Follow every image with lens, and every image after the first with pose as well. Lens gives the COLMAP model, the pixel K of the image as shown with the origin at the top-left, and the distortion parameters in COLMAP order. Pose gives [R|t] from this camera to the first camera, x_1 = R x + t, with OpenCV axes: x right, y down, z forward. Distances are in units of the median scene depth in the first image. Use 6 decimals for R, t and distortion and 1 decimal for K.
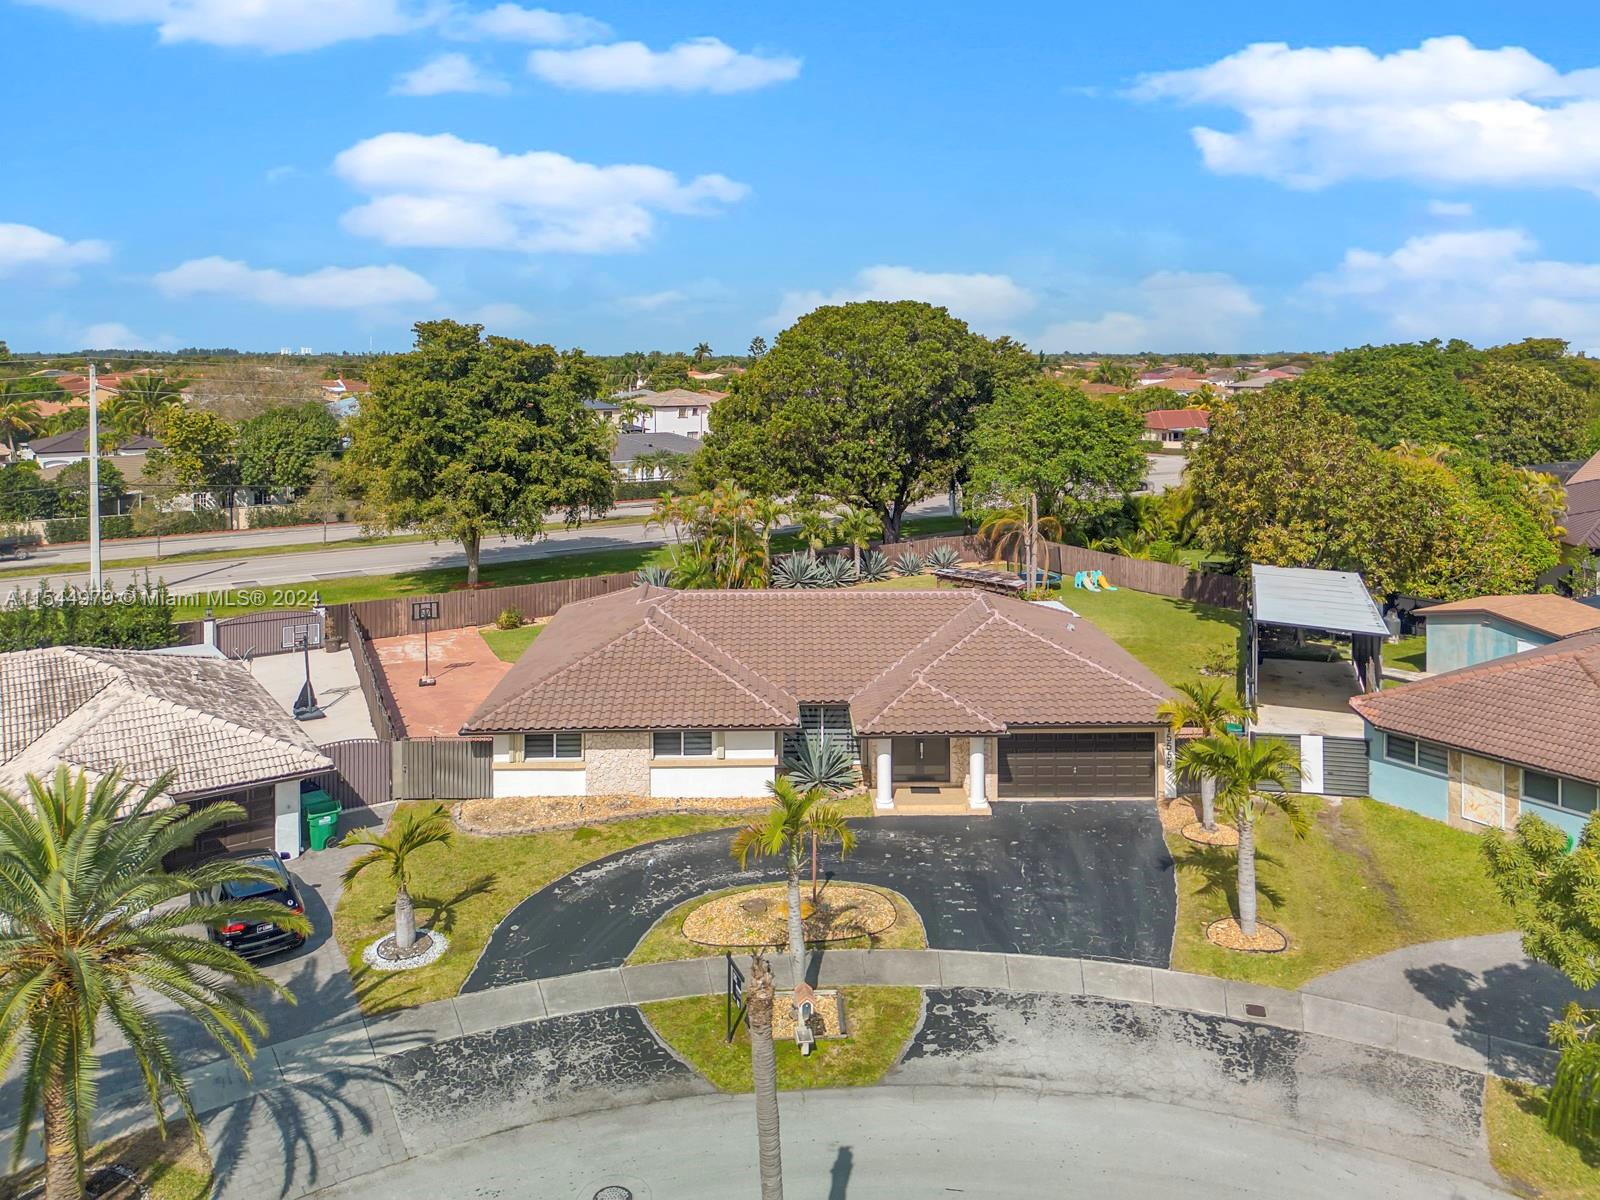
lens RADIAL K [[1170.6, 0, 798.8], [0, 1170.6, 493.1], [0, 0, 1]] dist [0.101158, -0.101775]
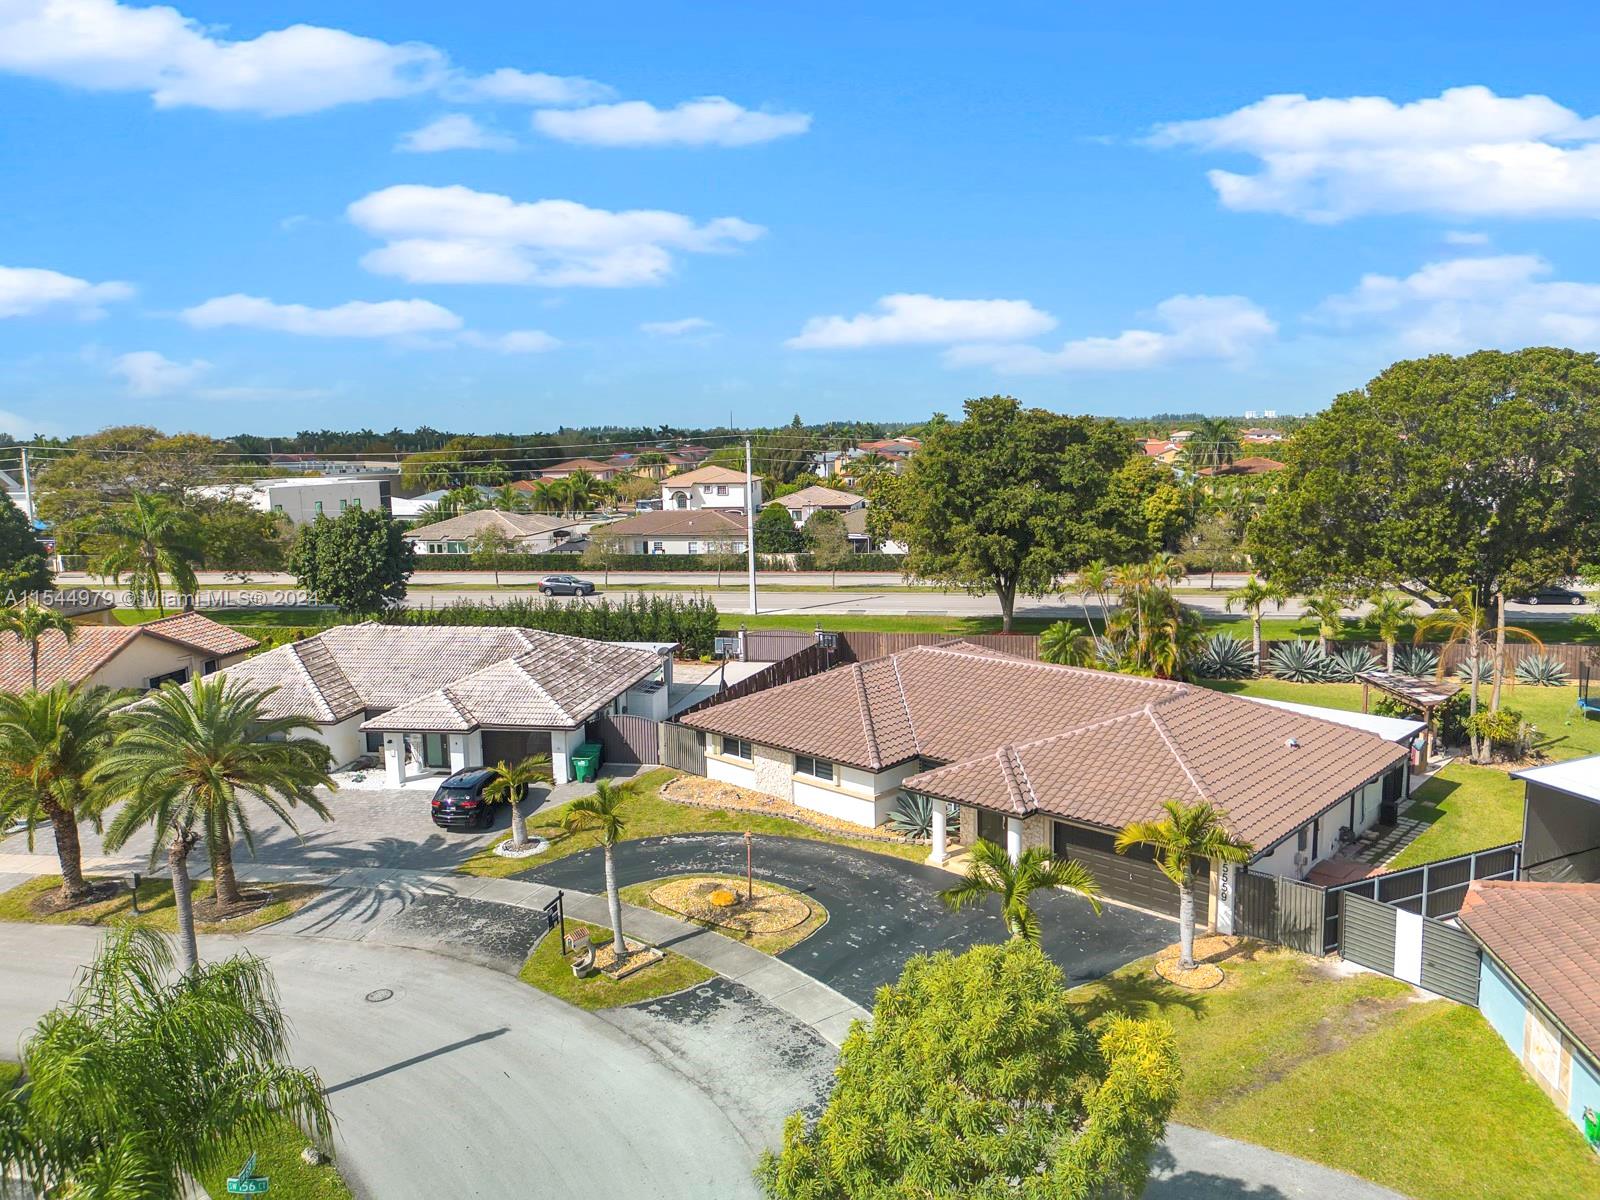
lens RADIAL K [[1130.3, 0, 801.9], [0, 1130.3, 623.6], [0, 0, 1]] dist [0.079353, -0.099873]
pose [[0.721299, 0.106812, -0.684338, 0.656065], [-0.062929, 0.994057, 0.088826, -0.031721], [0.689759, -0.021005, 0.723734, 0.168073]]
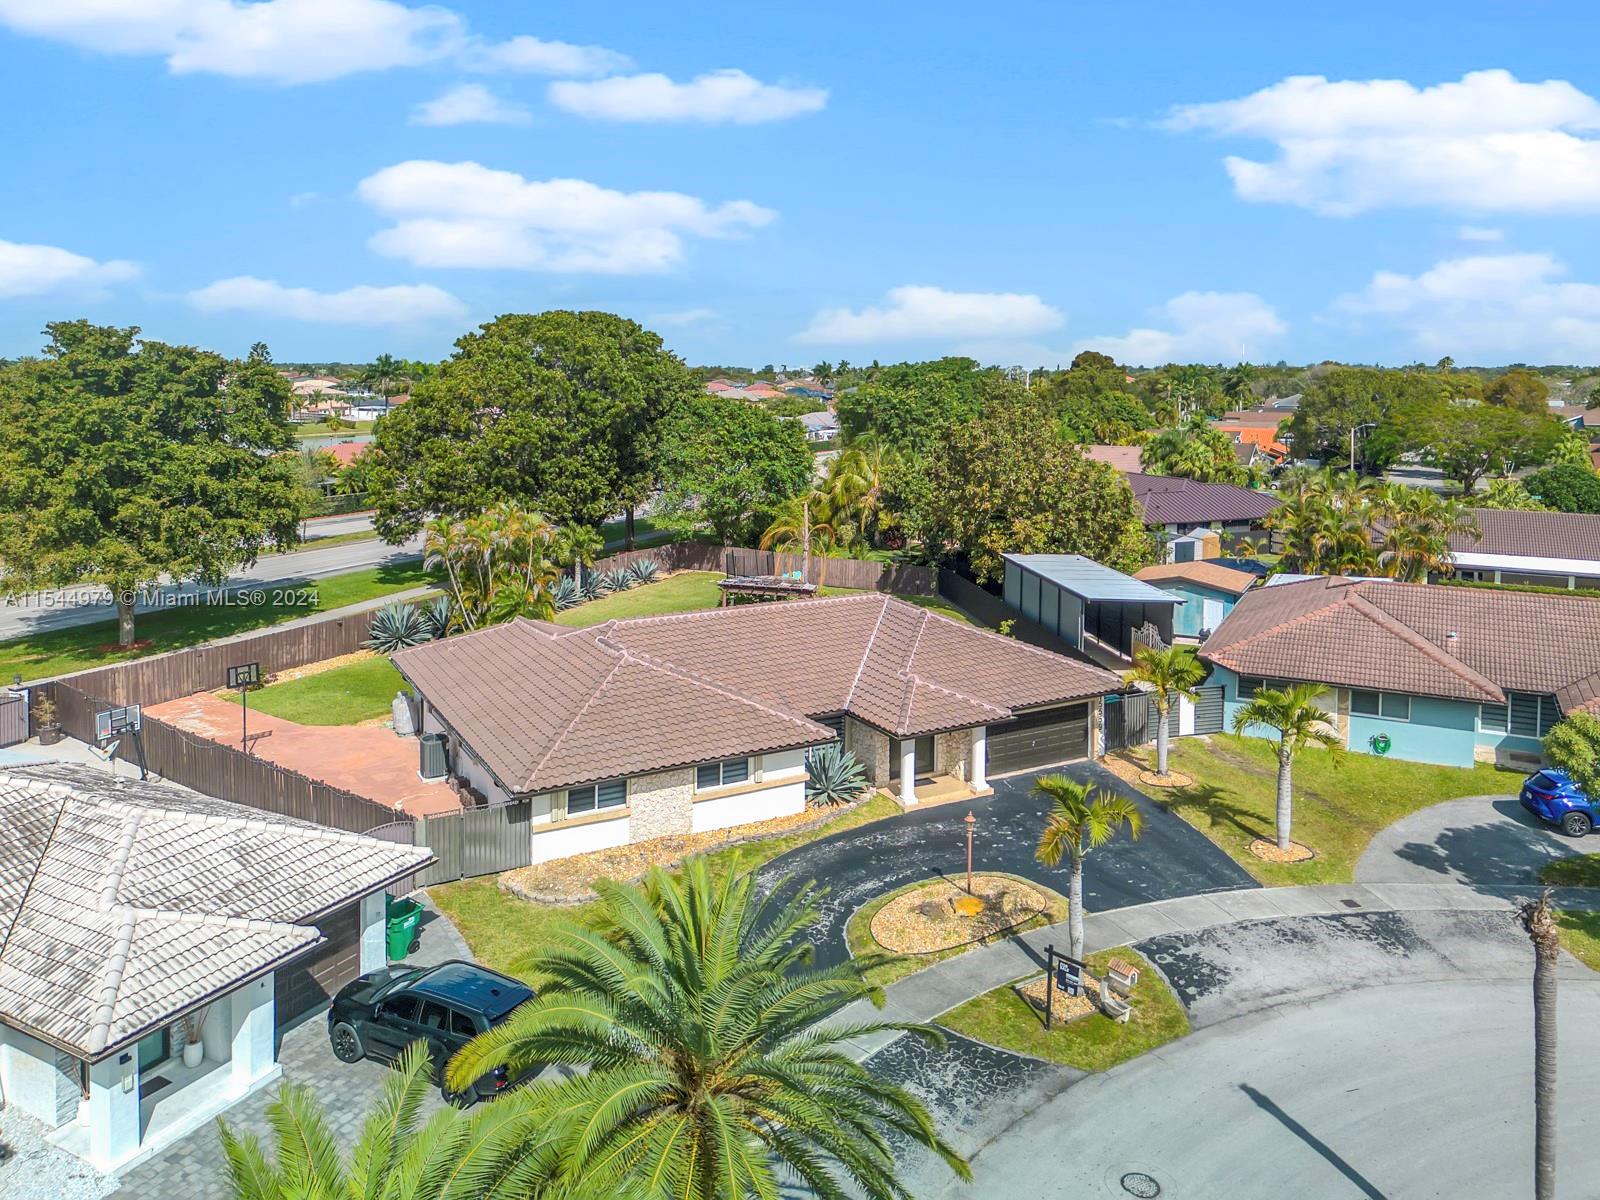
lens RADIAL K [[1161.3, 0, 799.9], [0, 1161.3, 523.5], [0, 0, 1]] dist [0.044737, -0.004411]
pose [[0.890018, -0.055092, 0.452585, -0.463207], [0.046830, 0.998469, 0.029451, -0.017871], [-0.453515, -0.005017, 0.891235, 0.118081]]
